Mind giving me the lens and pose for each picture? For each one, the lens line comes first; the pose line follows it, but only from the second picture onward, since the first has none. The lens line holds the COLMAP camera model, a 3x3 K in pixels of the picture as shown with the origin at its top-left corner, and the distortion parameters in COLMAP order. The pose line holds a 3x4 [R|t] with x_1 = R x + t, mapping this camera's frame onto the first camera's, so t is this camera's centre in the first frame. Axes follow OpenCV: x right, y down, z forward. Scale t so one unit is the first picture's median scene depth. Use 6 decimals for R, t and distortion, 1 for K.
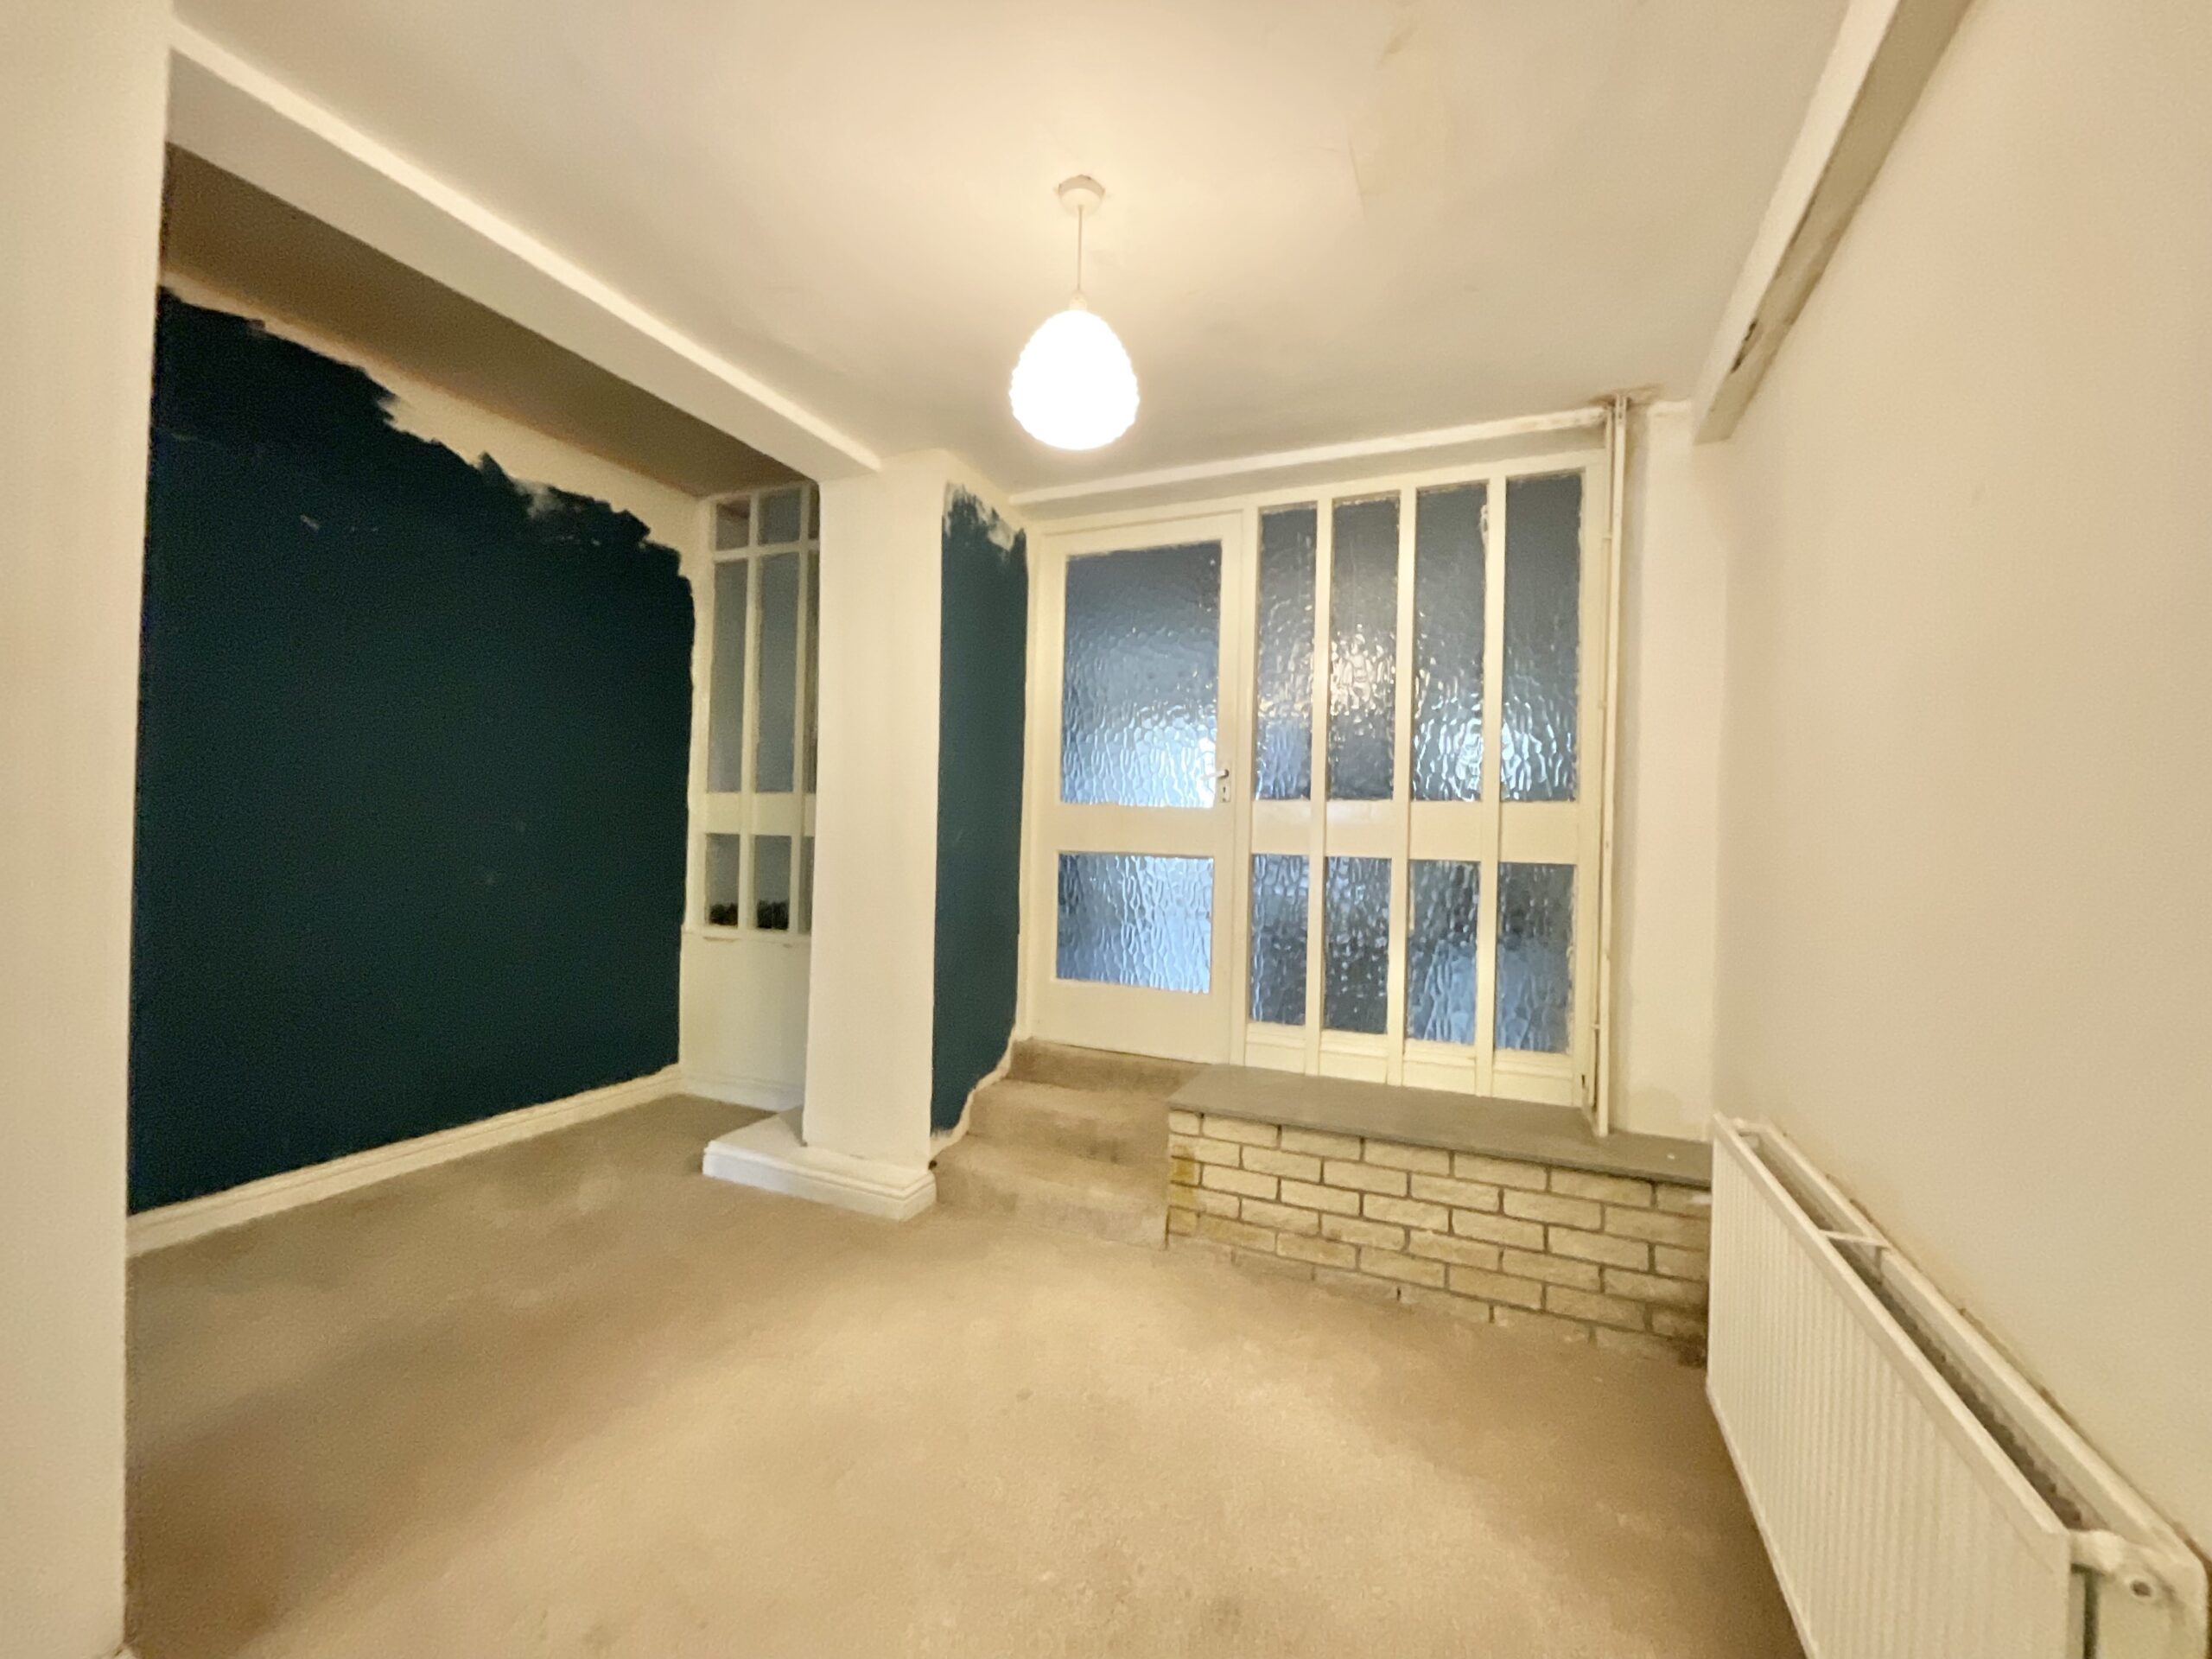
lens RADIAL K [[893.3, 0, 1106.1], [0, 893.3, 828.2], [0, 0, 1]] dist [-0.011202, -0.000115]
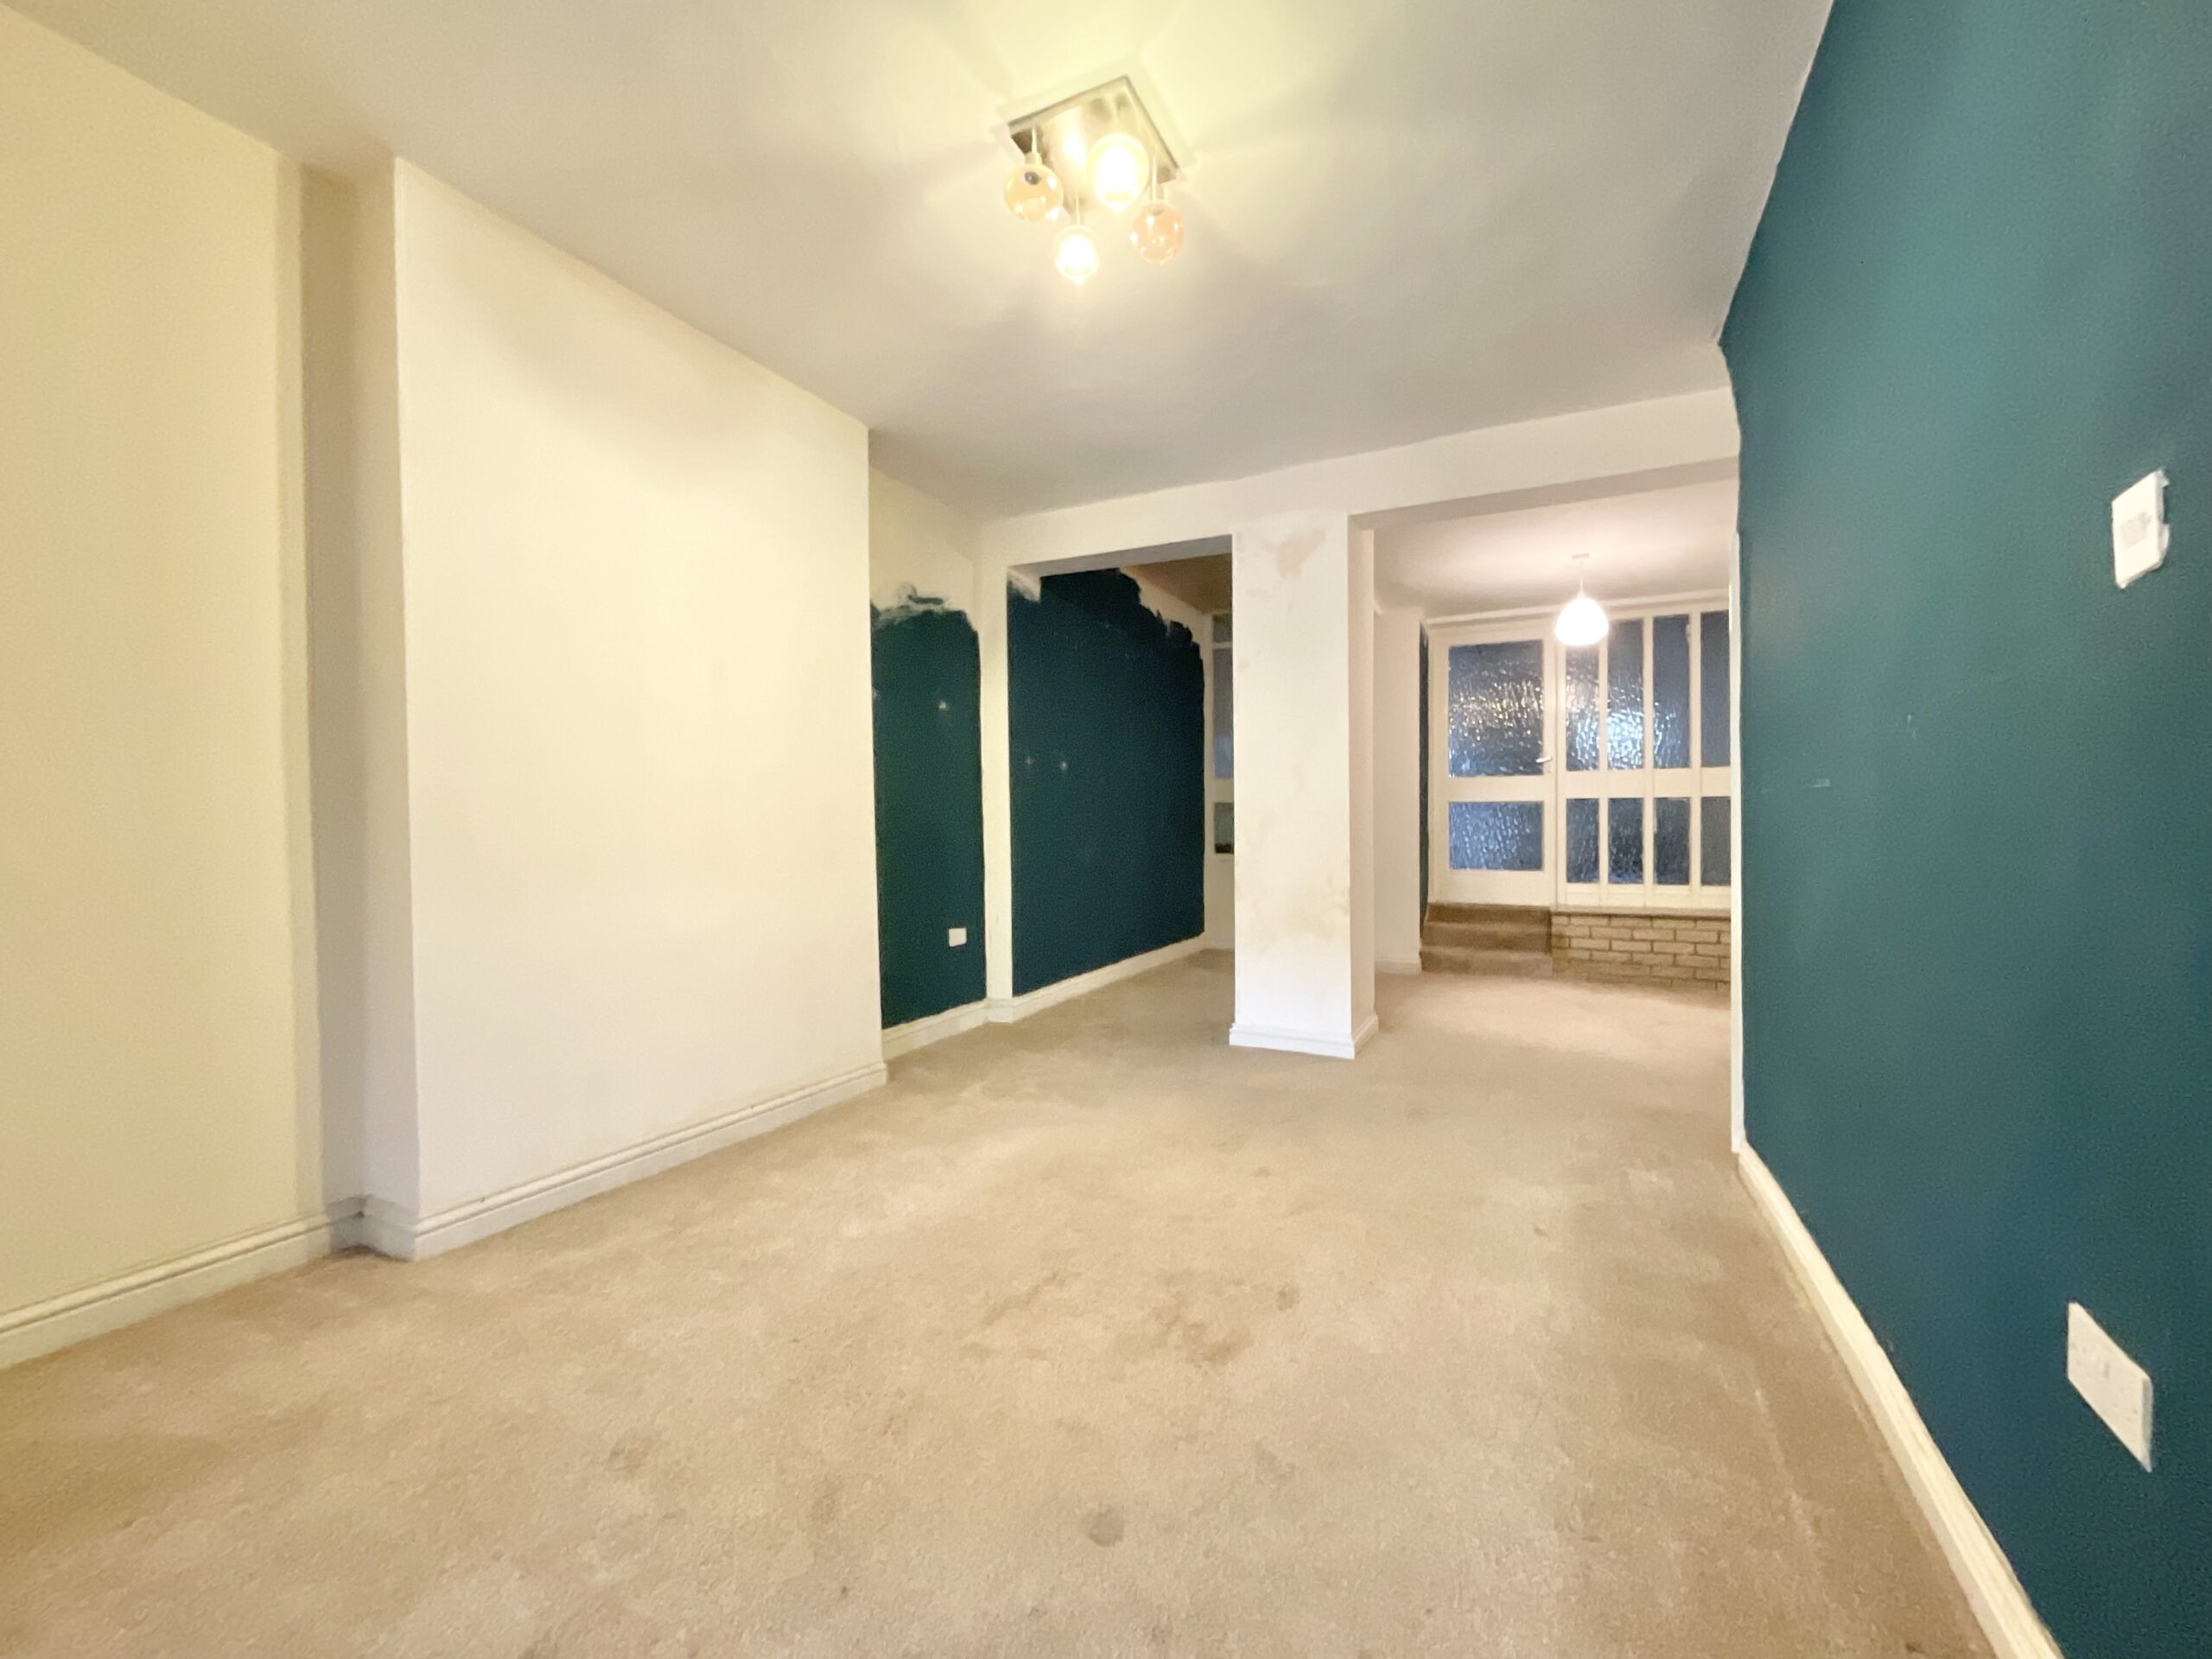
lens RADIAL K [[893.3, 0, 1109.0], [0, 893.3, 830.9], [0, 0, 1]] dist [-0.011202, -0.000115]
pose [[0.998369, -0.034922, -0.045162, -0.909120], [0.035762, 0.999199, 0.017930, 0.034041], [0.044499, -0.019516, 0.998819, -1.221874]]
